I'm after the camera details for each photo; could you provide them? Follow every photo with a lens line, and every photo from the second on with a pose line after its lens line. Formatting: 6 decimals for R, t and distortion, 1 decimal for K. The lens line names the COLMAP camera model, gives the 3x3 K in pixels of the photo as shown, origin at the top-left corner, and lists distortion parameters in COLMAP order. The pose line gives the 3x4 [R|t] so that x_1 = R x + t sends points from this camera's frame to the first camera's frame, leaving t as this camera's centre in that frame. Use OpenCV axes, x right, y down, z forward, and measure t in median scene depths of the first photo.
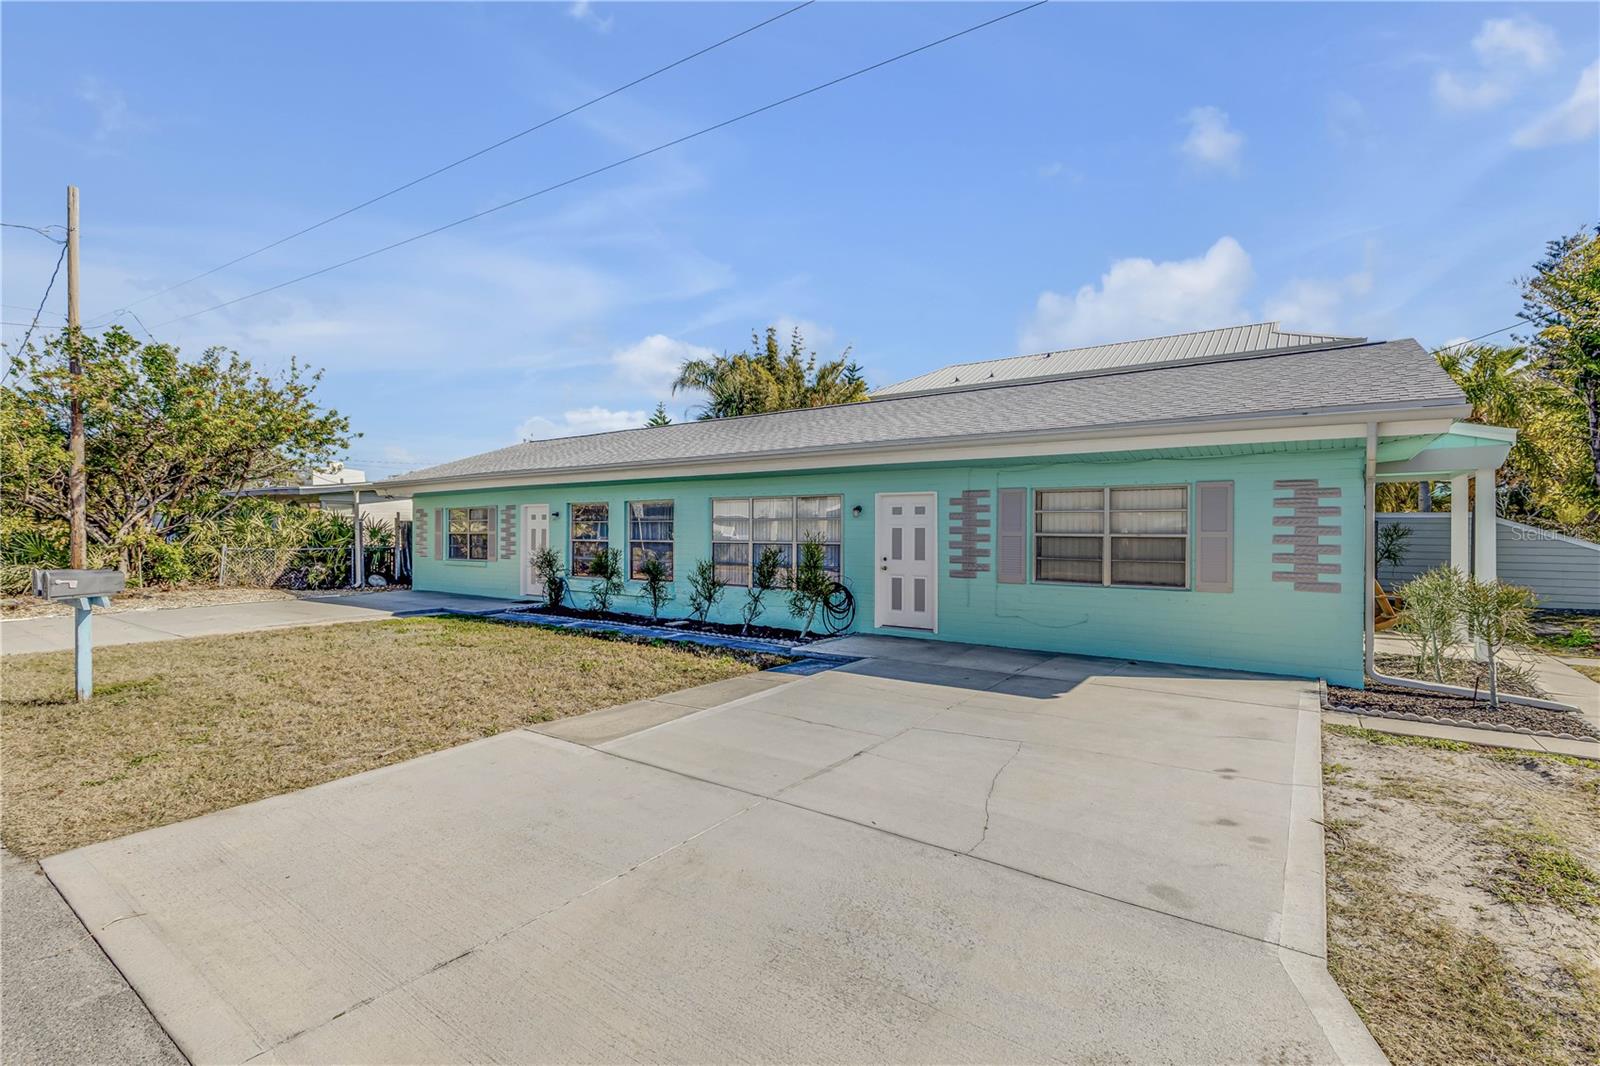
lens RADIAL K [[703.3, 0, 823.7], [0, 703.3, 533.0], [0, 0, 1]] dist [0.001389, -0.000014]
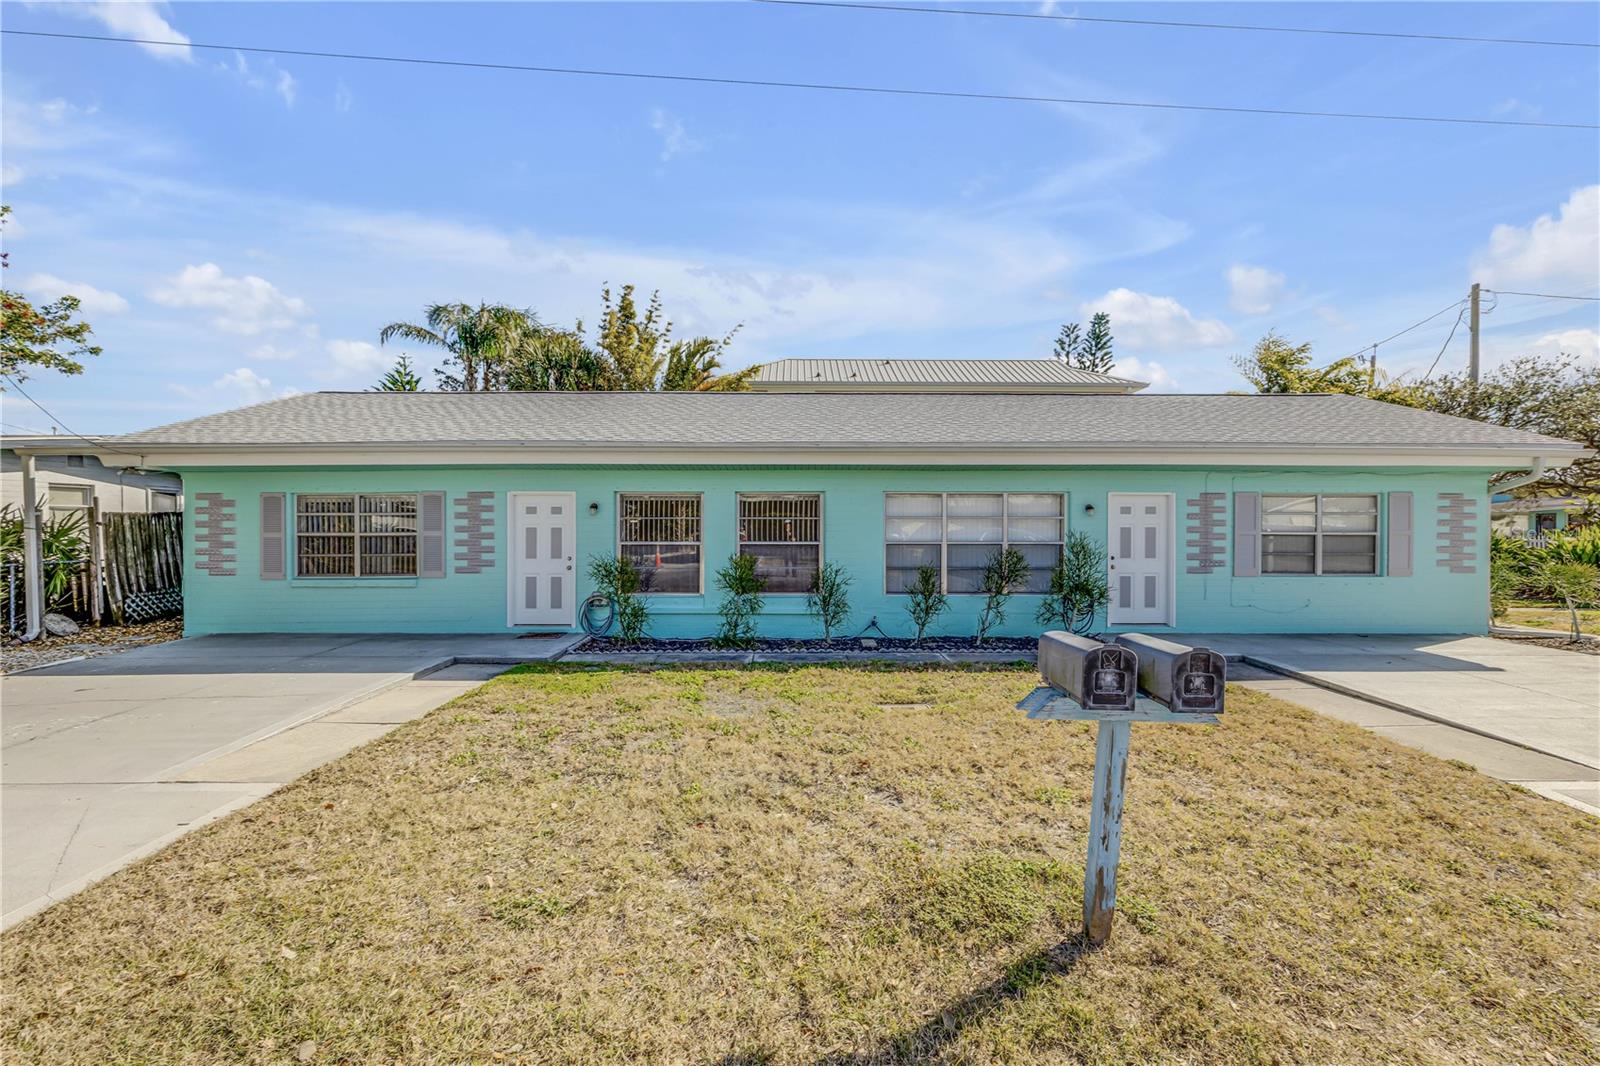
lens RADIAL K [[725.2, 0, 797.0], [0, 725.2, 528.9], [0, 0, 1]] dist [0.005544, -0.000092]
pose [[0.820722, -0.002293, 0.571324, -0.748022], [0.002493, 0.999997, 0.000431, -0.005352], [-0.571323, 0.001070, 0.820725, 0.345279]]
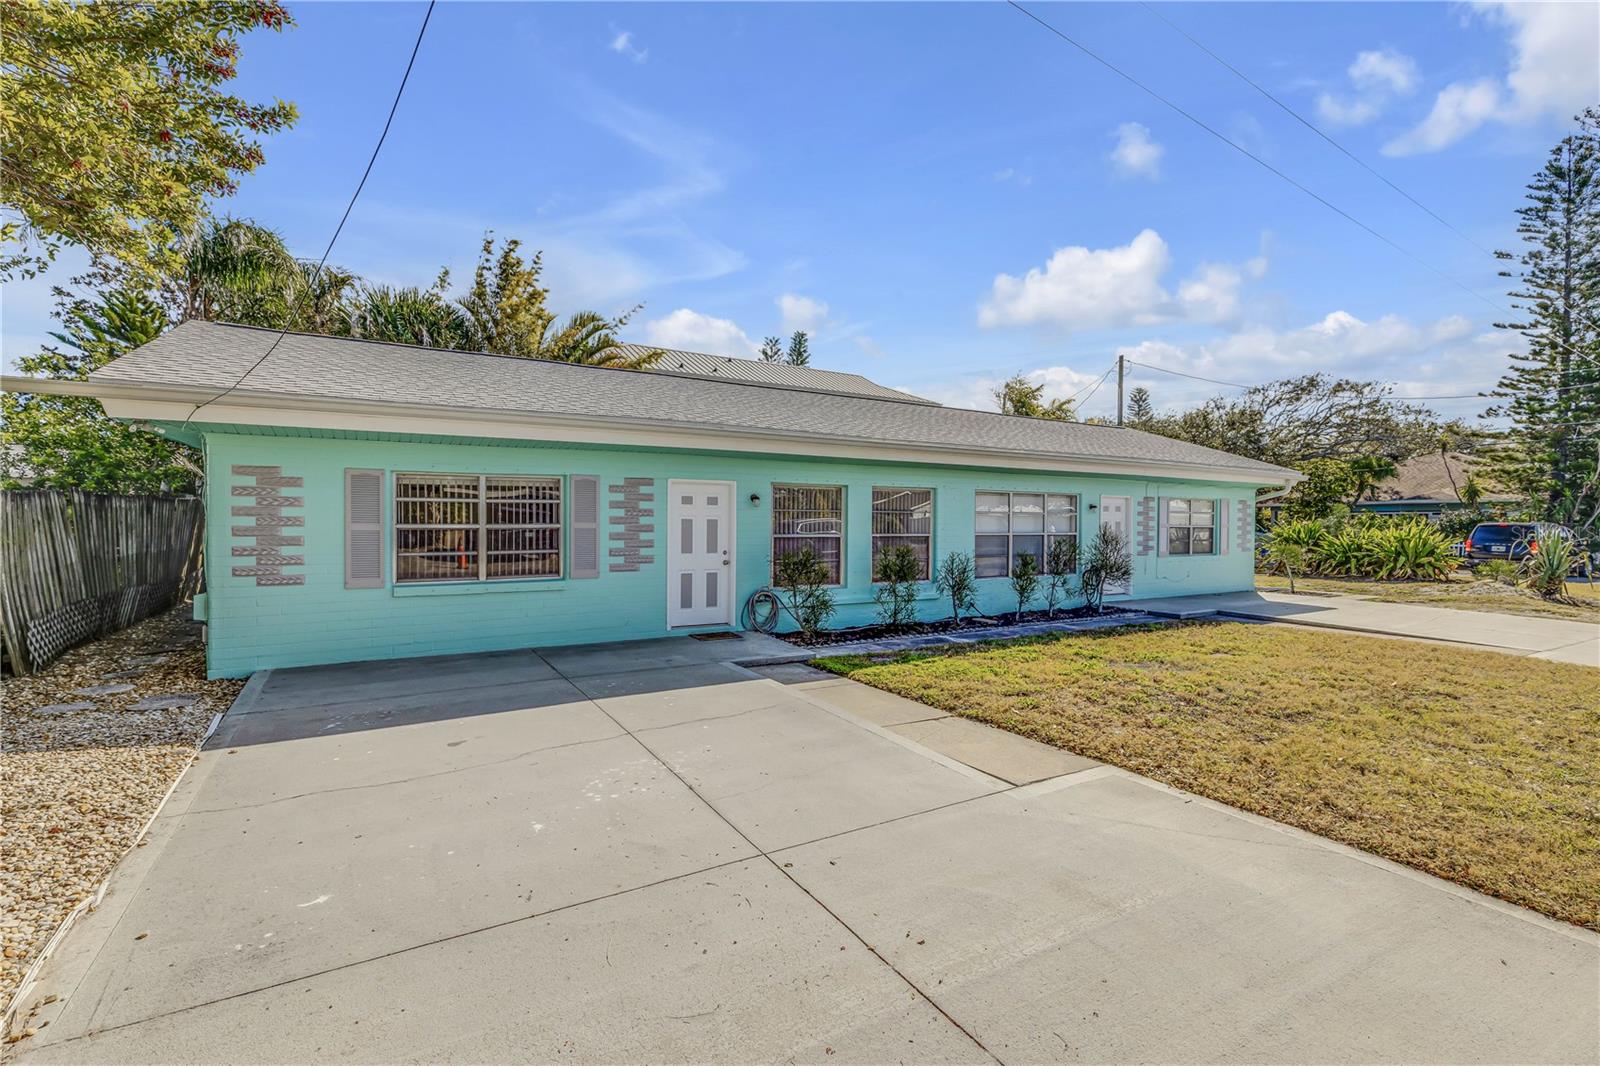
lens RADIAL K [[725.2, 0, 797.0], [0, 725.2, 528.9], [0, 0, 1]] dist [0.005544, -0.000092]
pose [[0.422084, -0.006845, 0.906531, -1.176283], [-0.000929, 0.999968, 0.007983, -0.003127], [-0.906556, -0.004212, 0.422064, 0.801028]]
